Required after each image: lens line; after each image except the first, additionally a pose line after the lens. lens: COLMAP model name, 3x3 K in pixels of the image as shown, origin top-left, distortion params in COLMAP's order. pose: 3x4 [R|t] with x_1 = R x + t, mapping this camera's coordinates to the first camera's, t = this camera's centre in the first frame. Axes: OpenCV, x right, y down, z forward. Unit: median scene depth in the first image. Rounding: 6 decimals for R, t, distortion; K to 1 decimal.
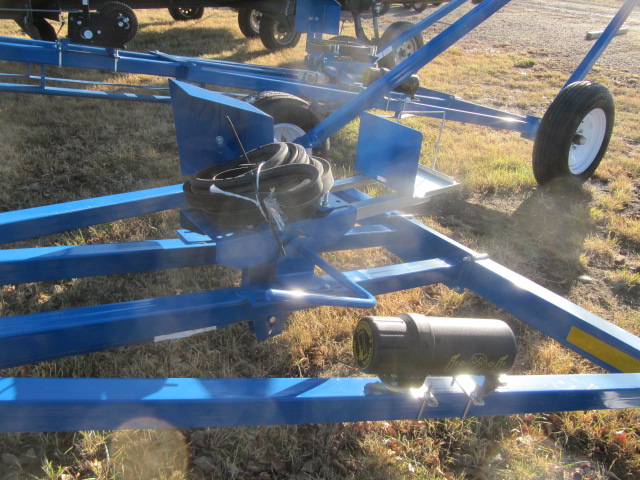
lens RADIAL K [[520.1, 0, 320.3], [0, 520.1, 240.7], [0, 0, 1]] dist [-0.042668, 0.005816]
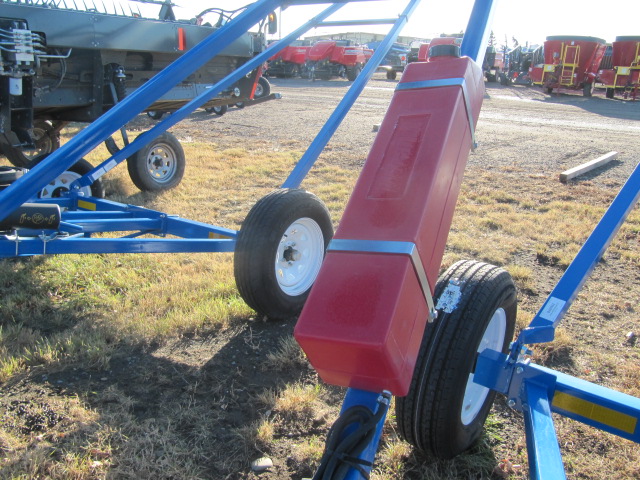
lens RADIAL K [[520.1, 0, 319.4], [0, 520.1, 240.2], [0, 0, 1]] dist [-0.042668, 0.005816]
pose [[0.959209, -0.112259, 0.259454, 0.324124], [0.156599, 0.975095, -0.157055, -0.077866], [-0.235362, 0.191279, 0.952899, 0.171106]]
